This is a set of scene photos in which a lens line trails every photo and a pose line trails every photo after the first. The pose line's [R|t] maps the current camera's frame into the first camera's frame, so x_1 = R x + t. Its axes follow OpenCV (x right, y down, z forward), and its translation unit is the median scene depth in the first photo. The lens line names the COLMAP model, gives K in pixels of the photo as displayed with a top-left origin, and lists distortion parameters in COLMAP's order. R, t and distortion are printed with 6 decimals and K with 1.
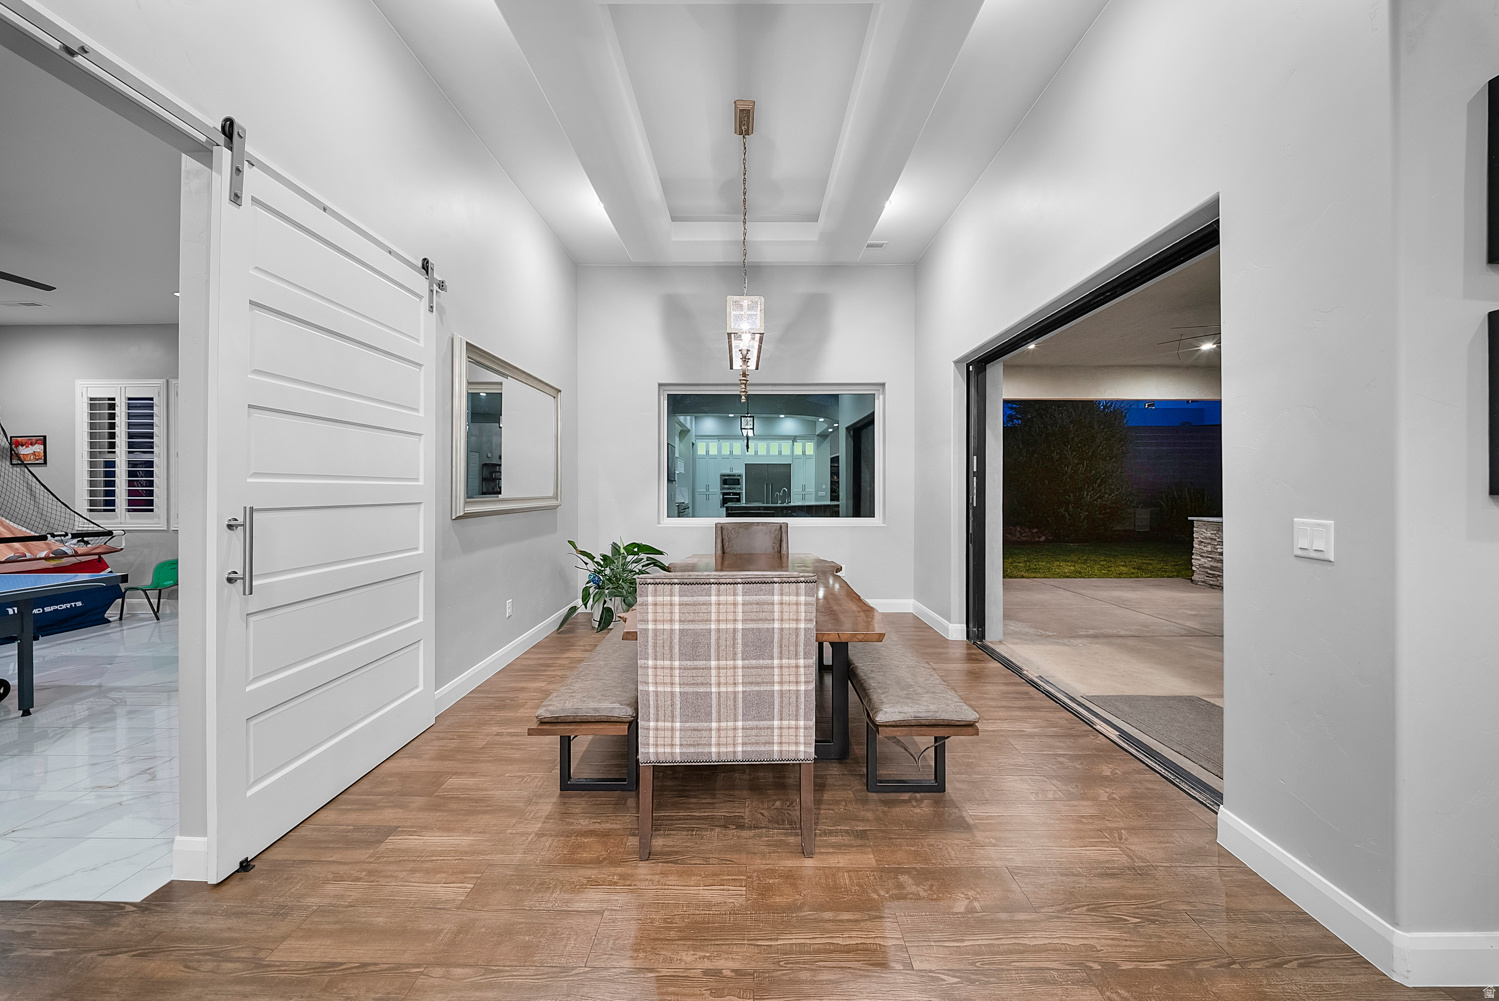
lens RADIAL K [[528.4, 0, 755.1], [0, 528.4, 495.1], [0, 0, 1]] dist [0.015104, -0.009452]
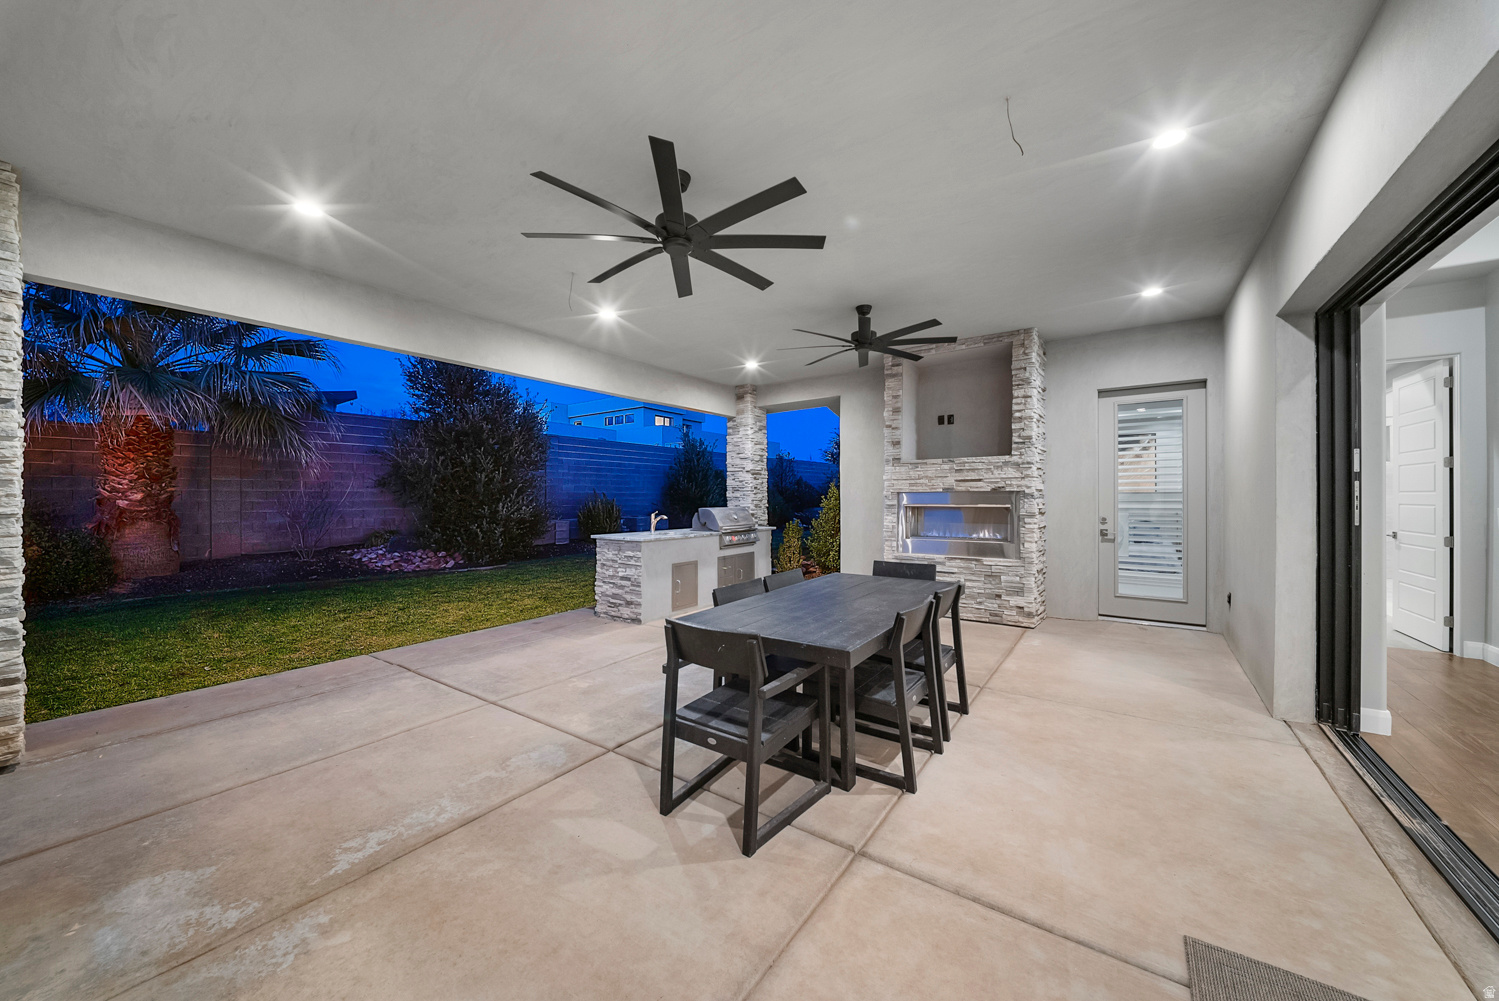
lens RADIAL K [[528.4, 0, 755.1], [0, 528.4, 495.1], [0, 0, 1]] dist [0.015104, -0.009452]
pose [[0.579072, 0.002672, 0.815272, 0.247560], [0.012538, 0.999847, -0.012183, -0.006836], [-0.815180, 0.017276, 0.578950, 0.267110]]
